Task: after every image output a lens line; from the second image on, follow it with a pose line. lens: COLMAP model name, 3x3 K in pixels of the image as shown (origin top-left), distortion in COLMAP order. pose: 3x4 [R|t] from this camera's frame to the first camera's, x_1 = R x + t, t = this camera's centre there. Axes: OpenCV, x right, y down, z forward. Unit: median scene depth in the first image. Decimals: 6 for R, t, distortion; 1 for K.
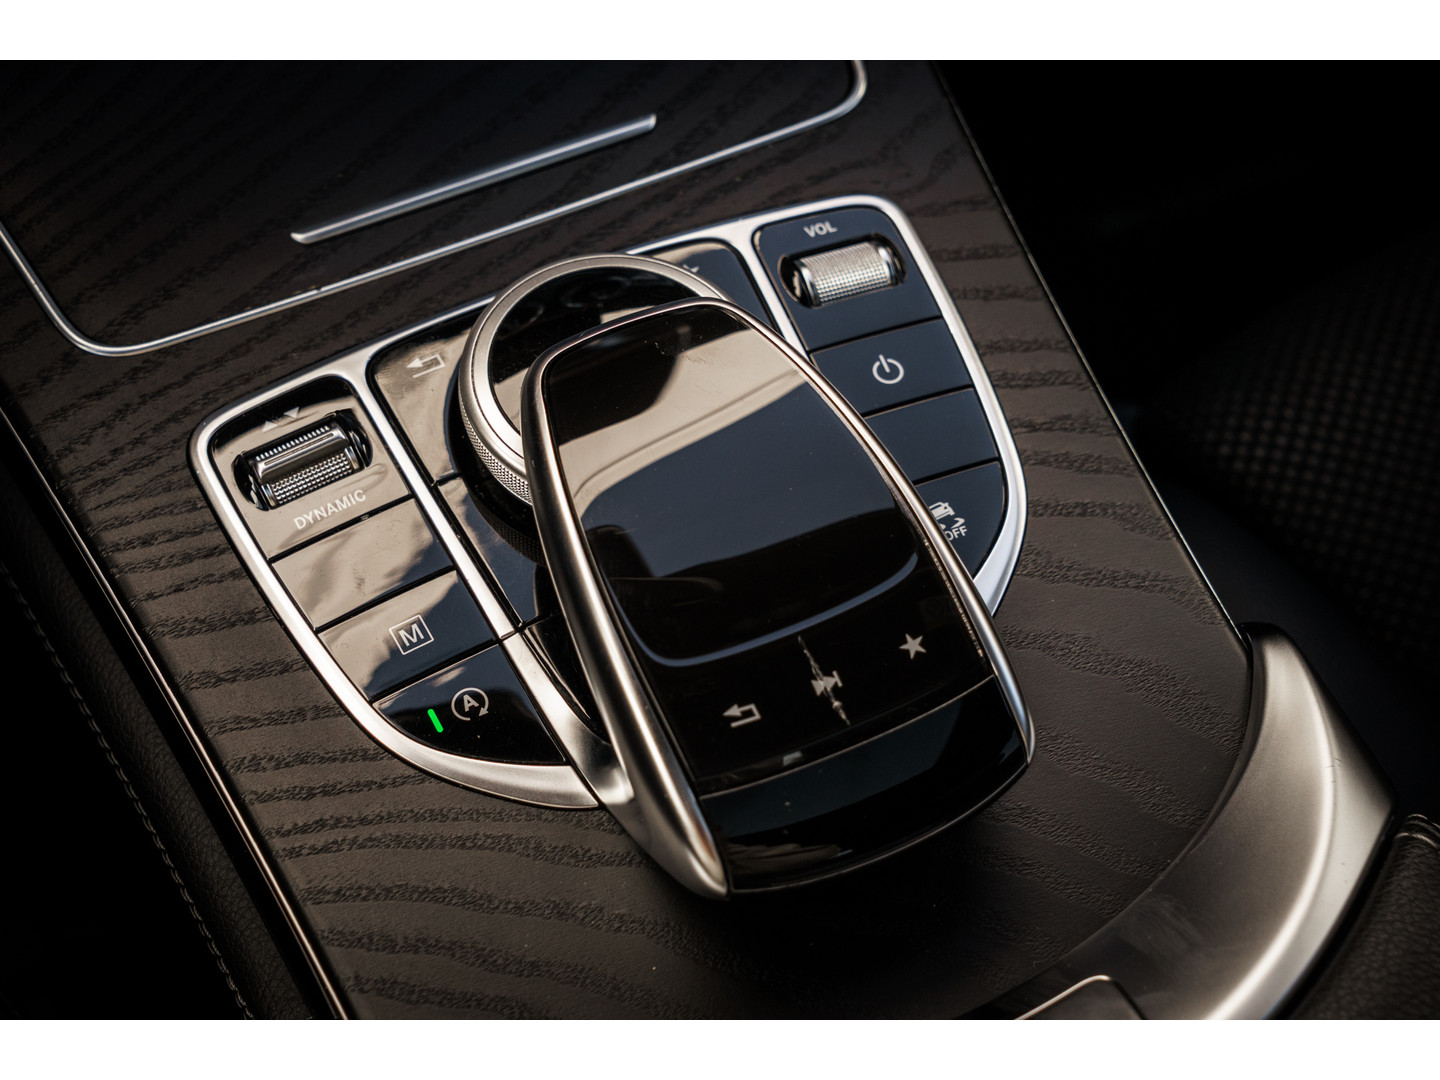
lens RADIAL K [[2207.8, 0, 720.0], [0, 2207.8, 540.0], [0, 0, 1]] dist [-0.008618, 0.146067]
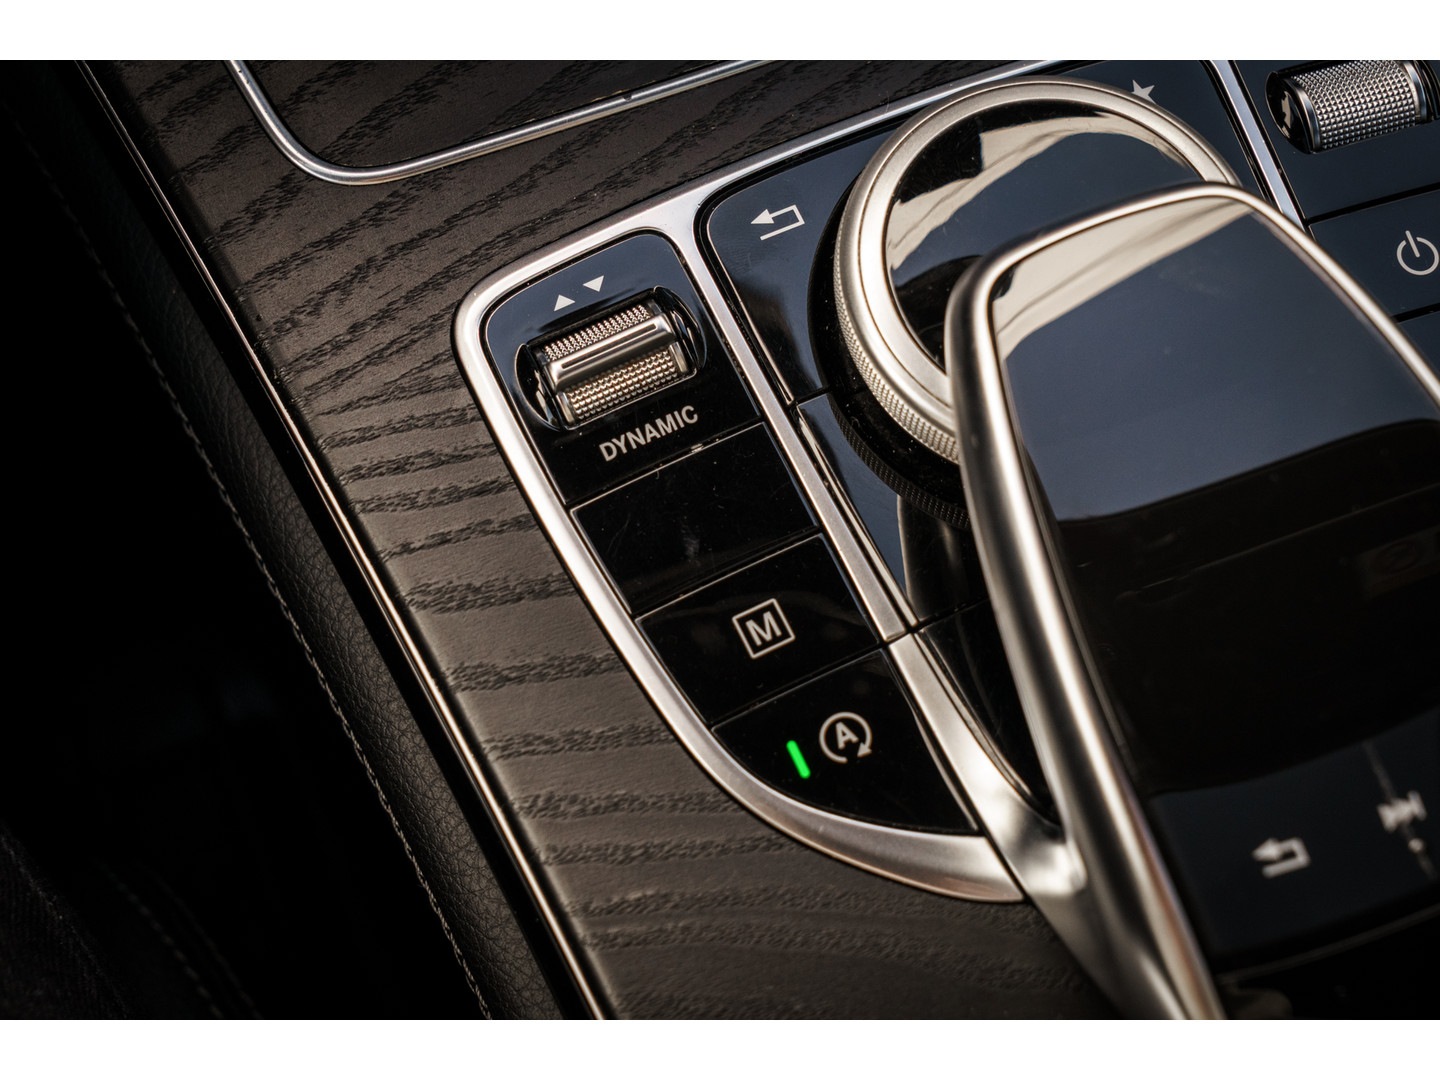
lens RADIAL K [[2207.8, 0, 720.0], [0, 2207.8, 540.0], [0, 0, 1]] dist [-0.008618, 0.146067]
pose [[0.997607, 0.057406, -0.038534, -0.121929], [-0.048305, 0.977448, 0.205576, -0.128178], [0.049466, -0.203223, 0.977882, 0.280811]]
